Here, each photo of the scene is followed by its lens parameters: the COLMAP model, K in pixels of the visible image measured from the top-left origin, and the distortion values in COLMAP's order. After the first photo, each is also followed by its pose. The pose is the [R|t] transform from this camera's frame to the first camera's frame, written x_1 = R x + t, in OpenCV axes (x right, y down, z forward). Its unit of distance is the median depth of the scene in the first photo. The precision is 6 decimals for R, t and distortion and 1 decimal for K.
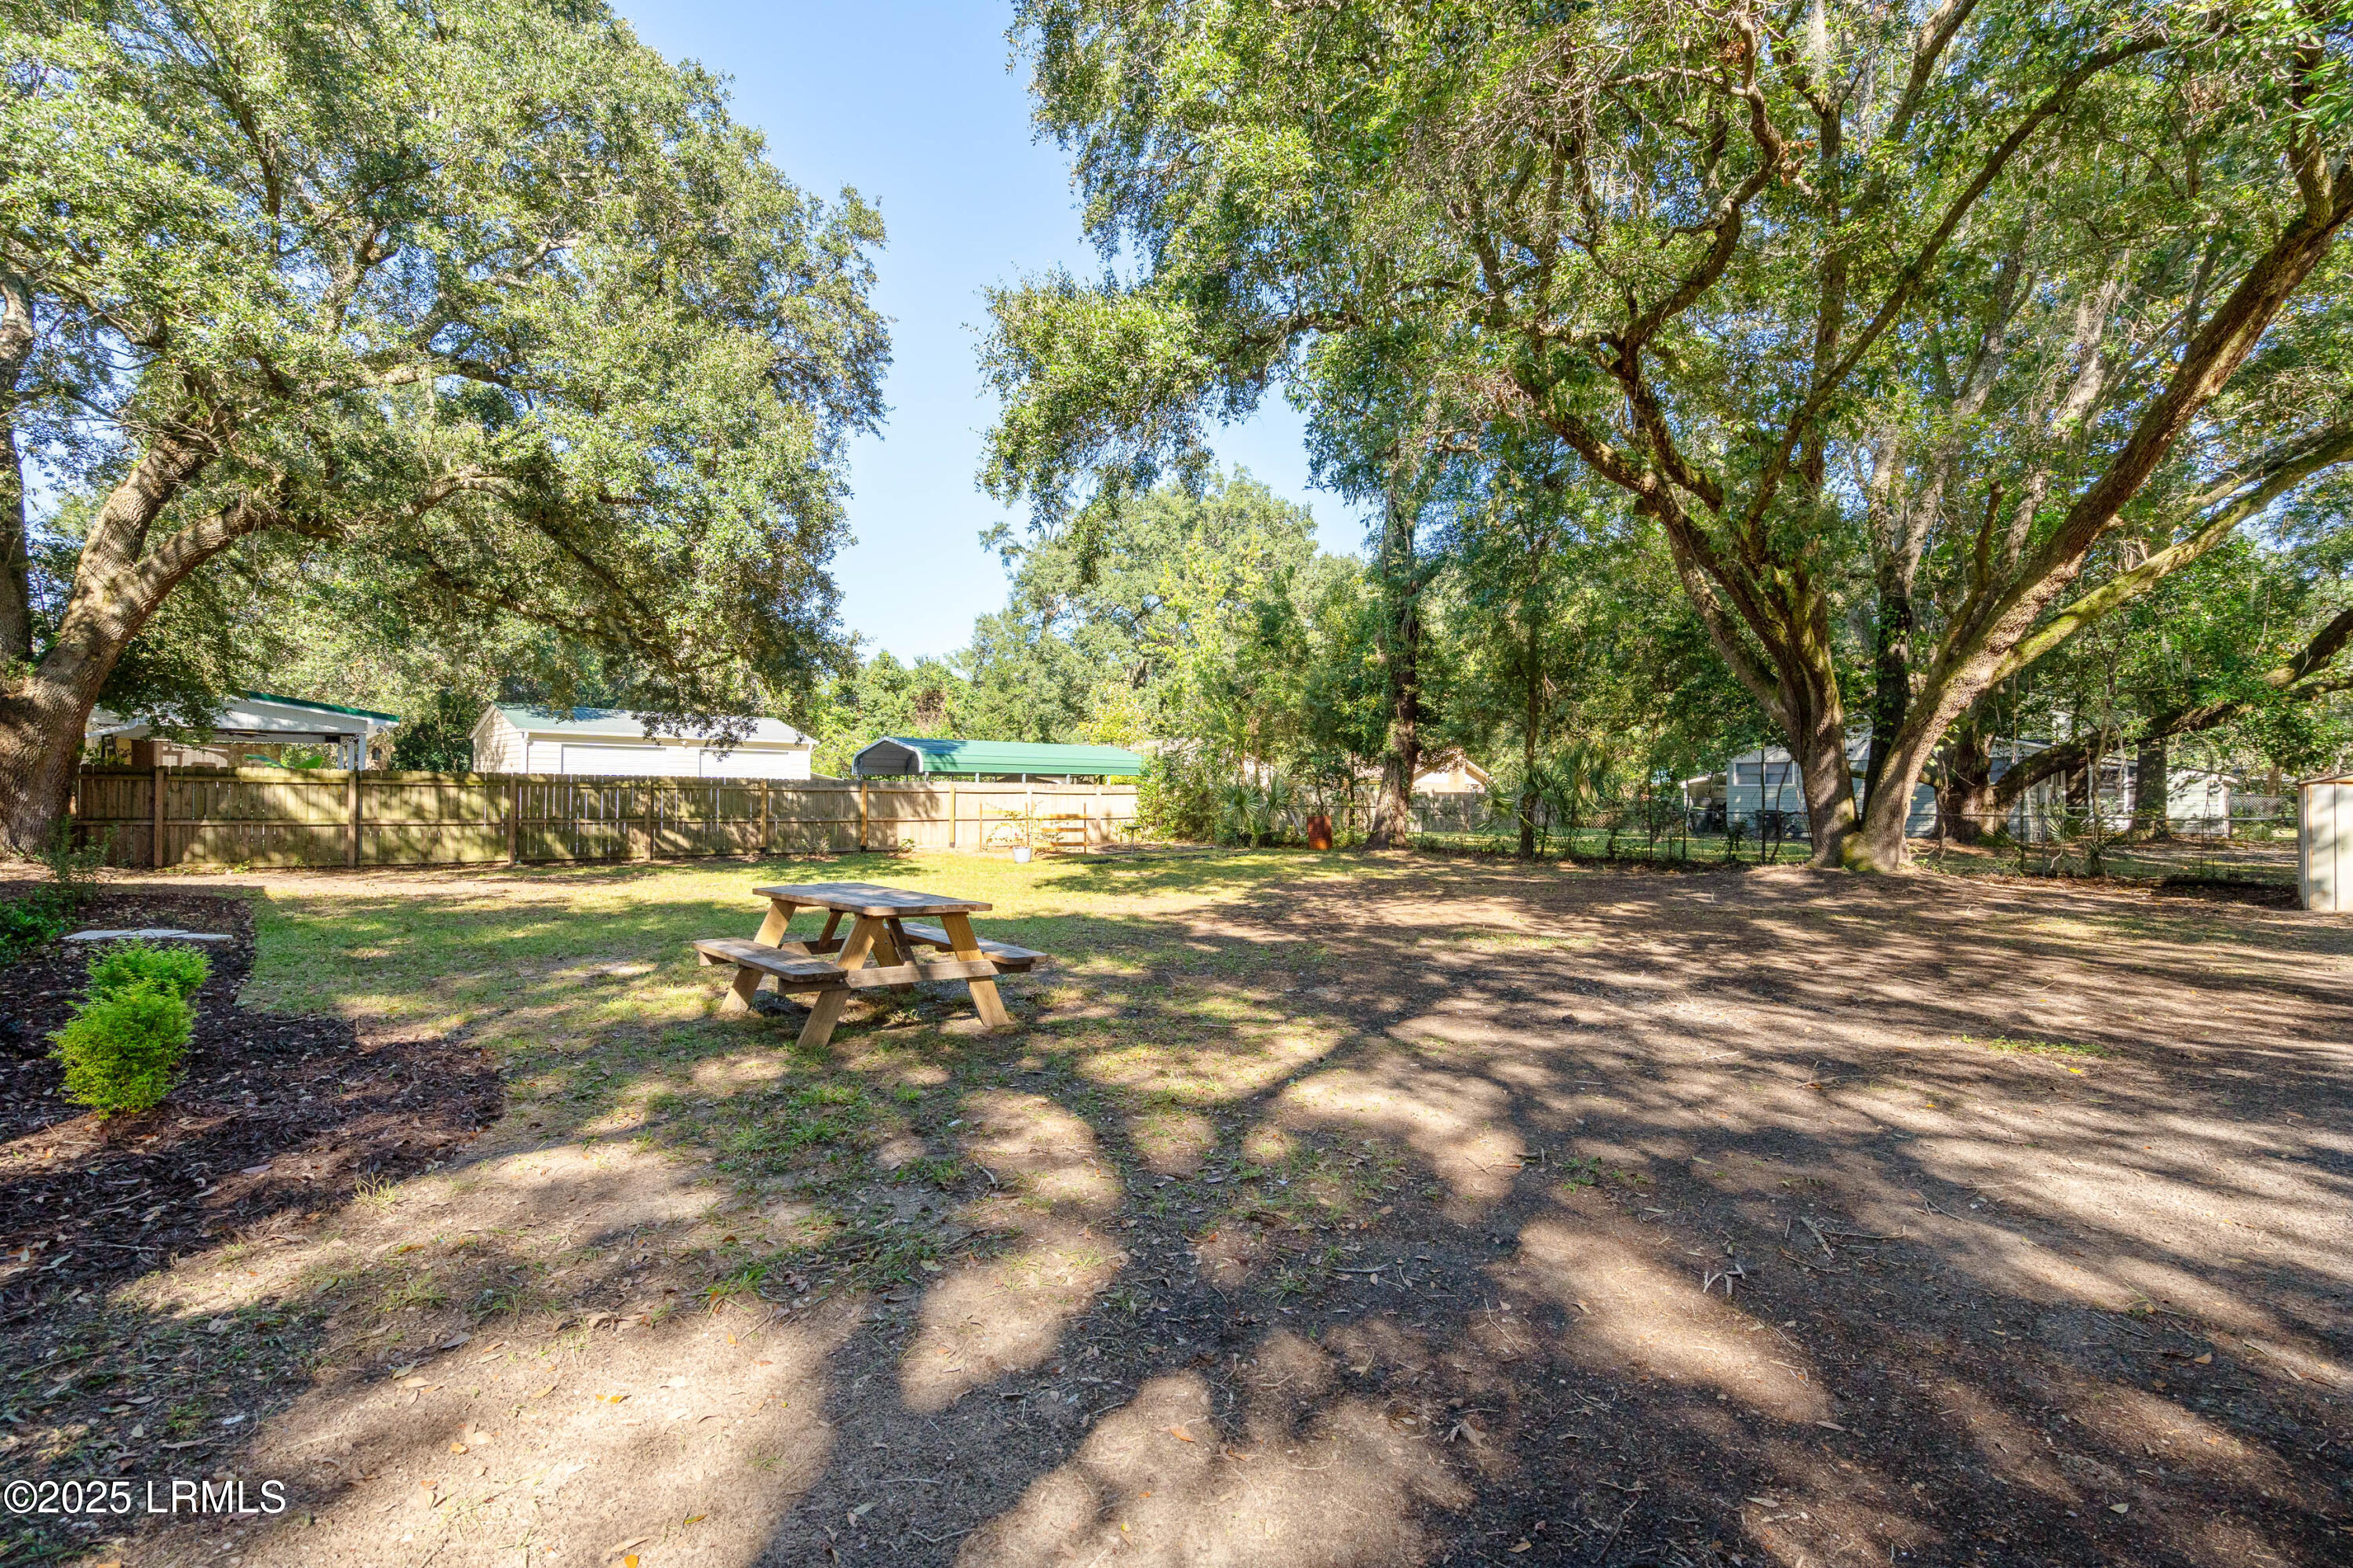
lens RADIAL K [[1052.2, 0, 1176.5], [0, 1052.2, 784.0], [0, 0, 1]] dist [-0.001684, -0.000218]
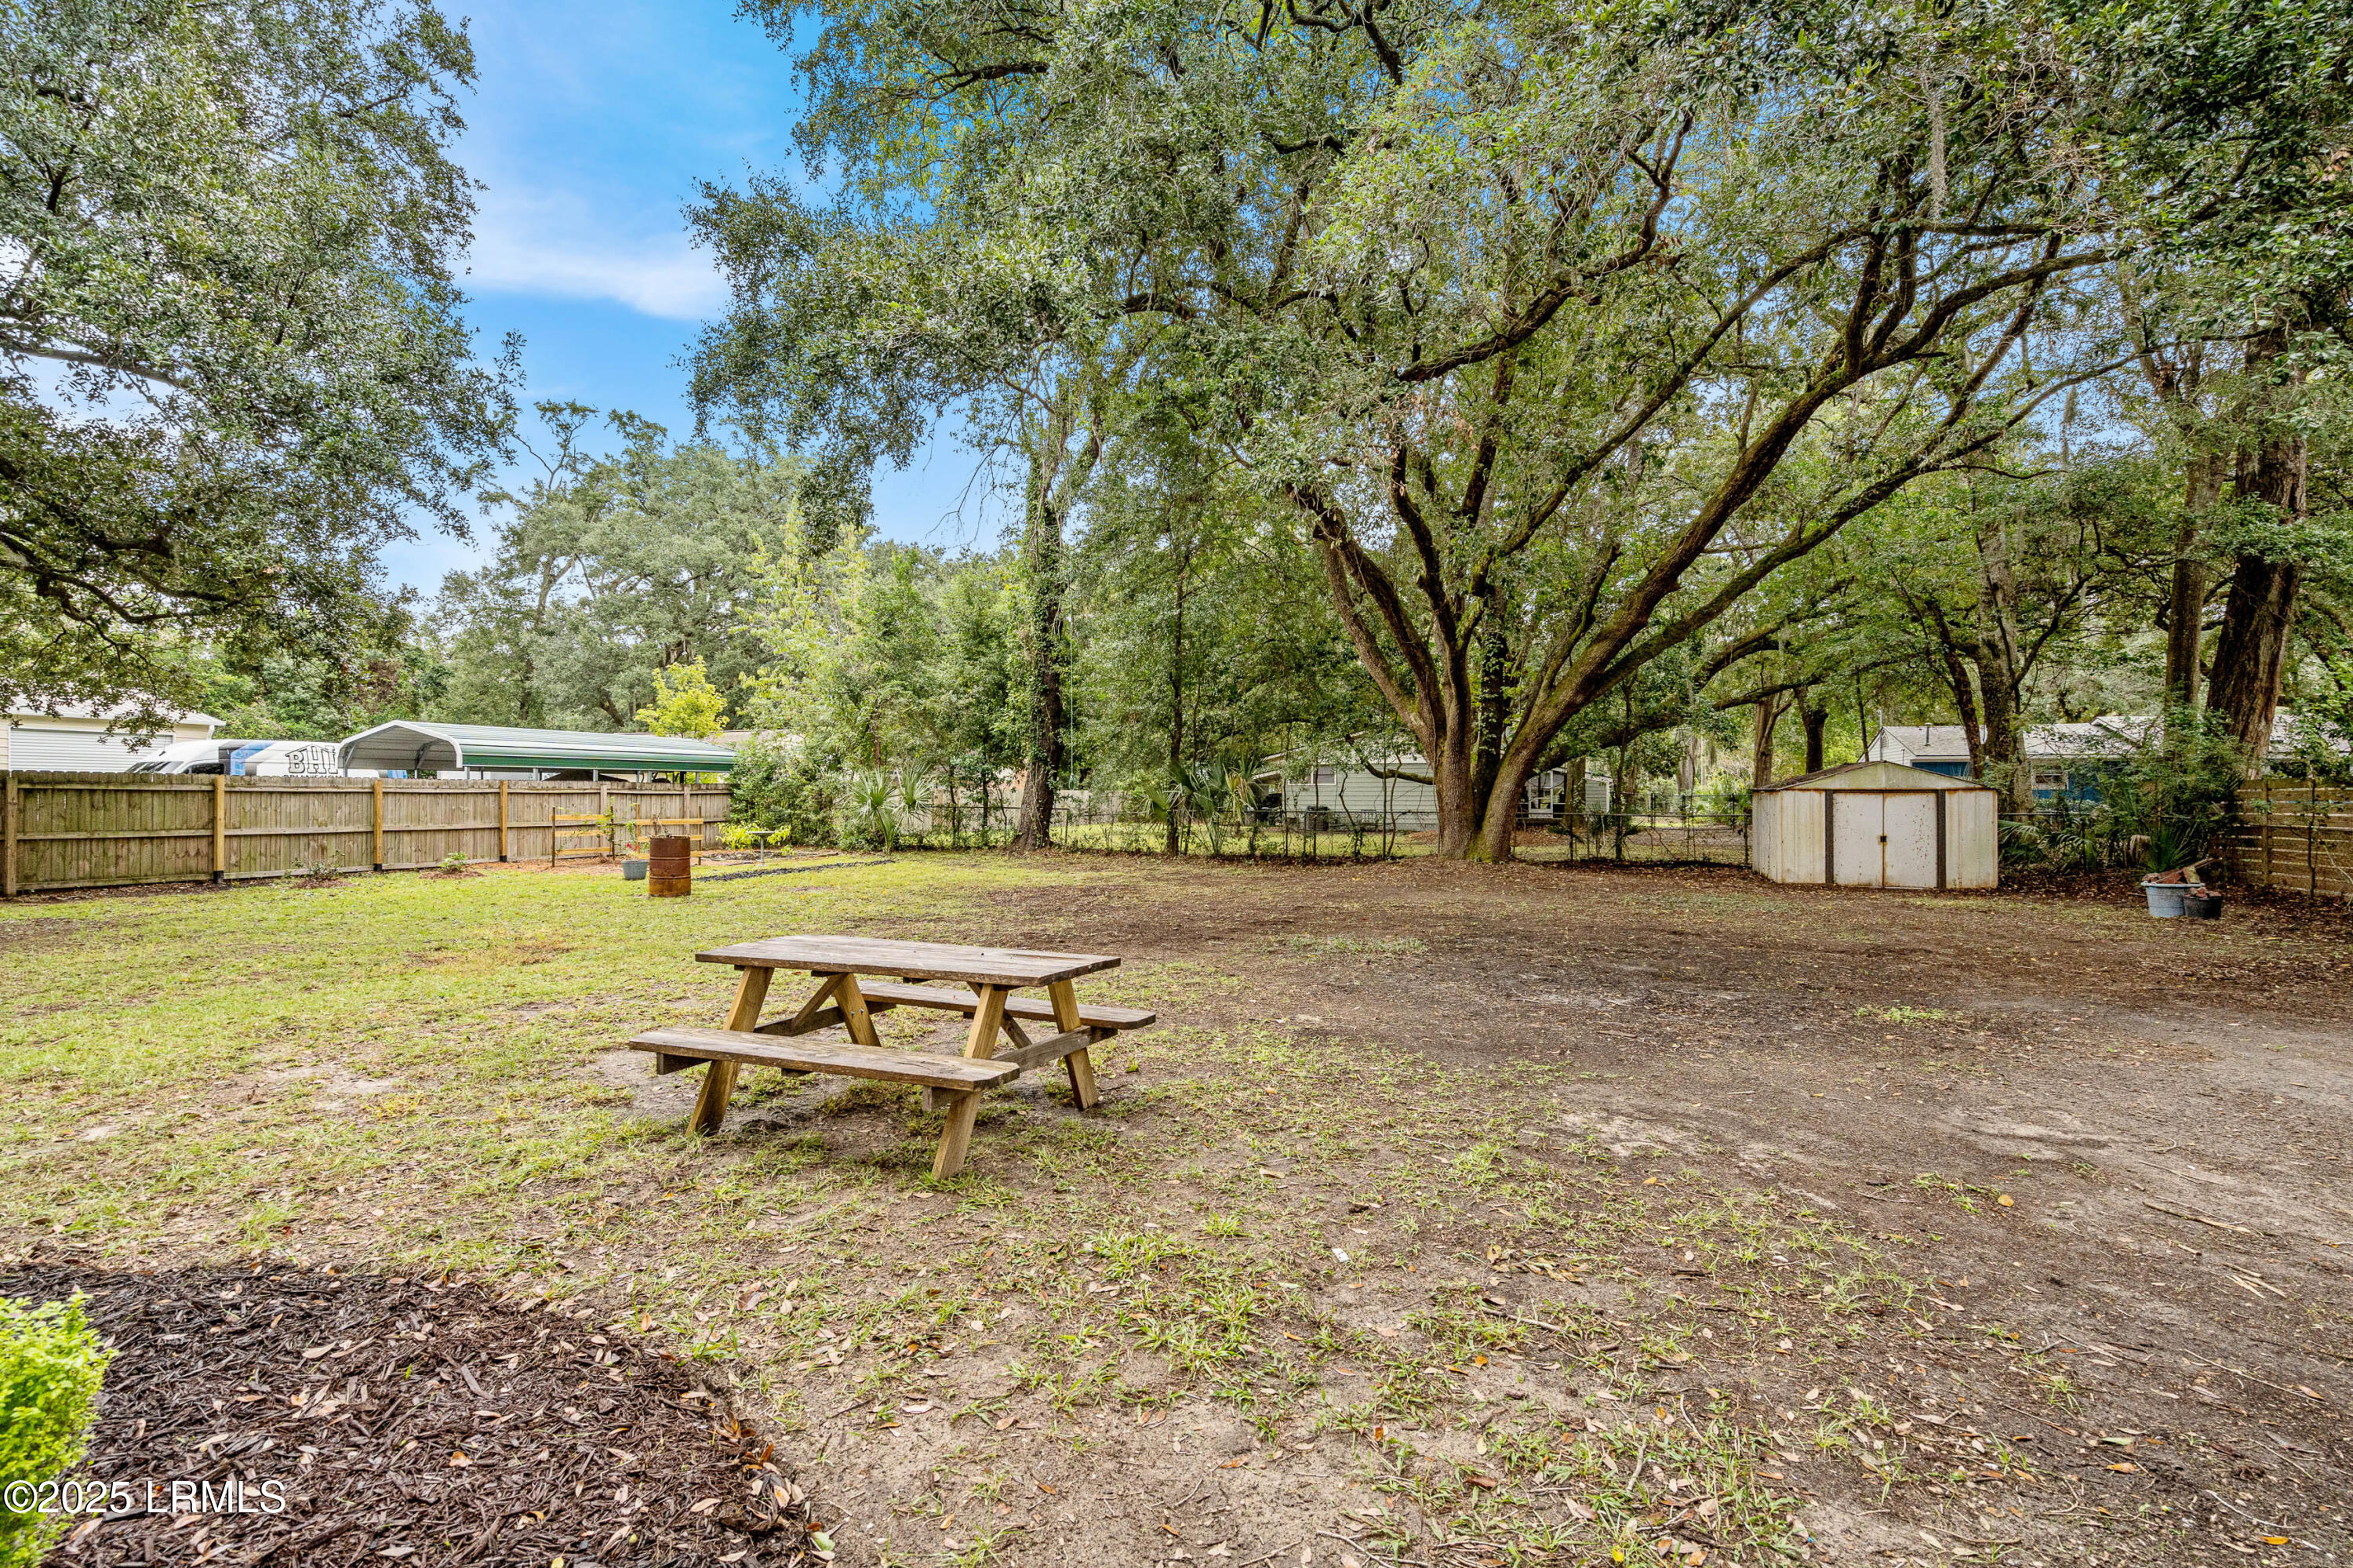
lens RADIAL K [[1052.2, 0, 1176.5], [0, 1052.2, 784.0], [0, 0, 1]] dist [-0.001684, -0.000218]
pose [[0.898218, -0.000436, 0.439549, -0.116018], [-0.001624, 0.999989, 0.004312, -0.003896], [-0.439547, -0.004587, 0.898208, 0.061893]]
